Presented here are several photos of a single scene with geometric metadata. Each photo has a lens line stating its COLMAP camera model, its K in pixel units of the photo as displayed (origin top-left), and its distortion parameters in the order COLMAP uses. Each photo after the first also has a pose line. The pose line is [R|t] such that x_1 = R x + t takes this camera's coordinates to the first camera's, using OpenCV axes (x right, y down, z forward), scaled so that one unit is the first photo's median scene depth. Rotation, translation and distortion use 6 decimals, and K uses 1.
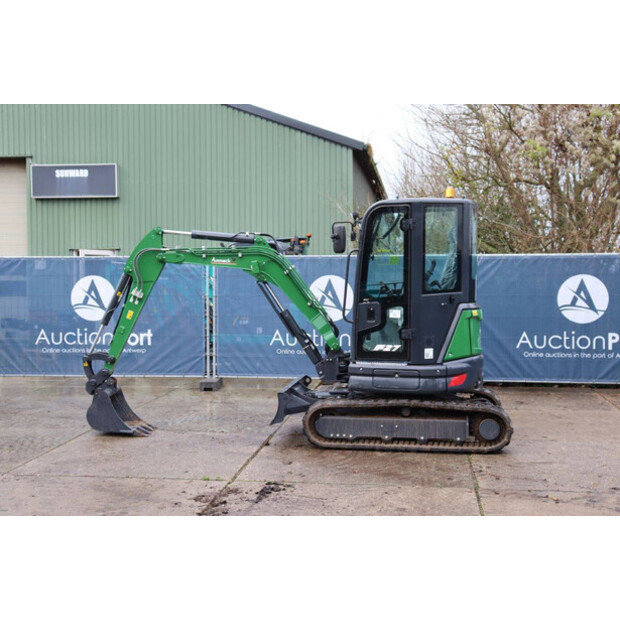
lens RADIAL K [[845.8, 0, 310.0], [0, 845.8, 310.0], [0, 0, 1]] dist [0.047285, 0.113154]
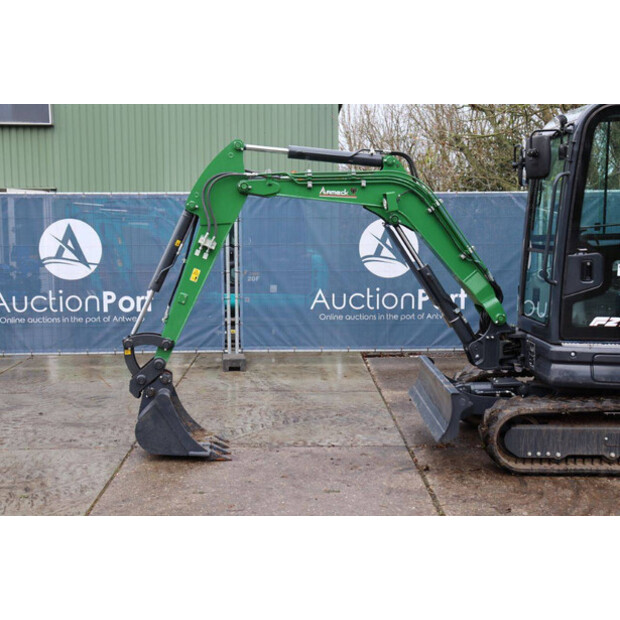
lens RADIAL K [[823.7, 0, 310.0], [0, 823.7, 310.0], [0, 0, 1]] dist [0.036013, 0.087117]
pose [[0.989361, -0.017613, 0.144414, -0.218451], [0.008537, 0.997963, 0.063225, -0.007057], [-0.145234, -0.061319, 0.987495, 0.359417]]
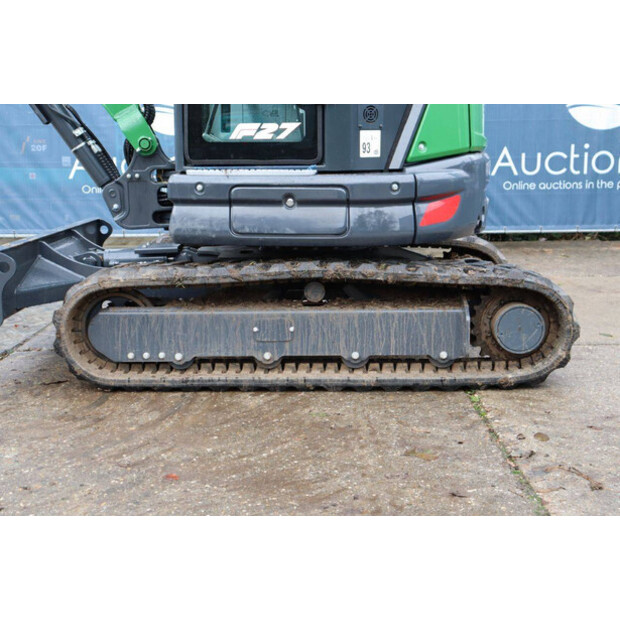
lens RADIAL K [[867.0, 0, 310.0], [0, 867.0, 310.0], [0, 0, 1]] dist [0.055167, 0.123502]
pose [[0.992291, -0.031752, 0.119795, 0.056346], [0.013812, 0.988934, 0.147710, 0.061977], [-0.123160, -0.144917, 0.981749, 0.544379]]
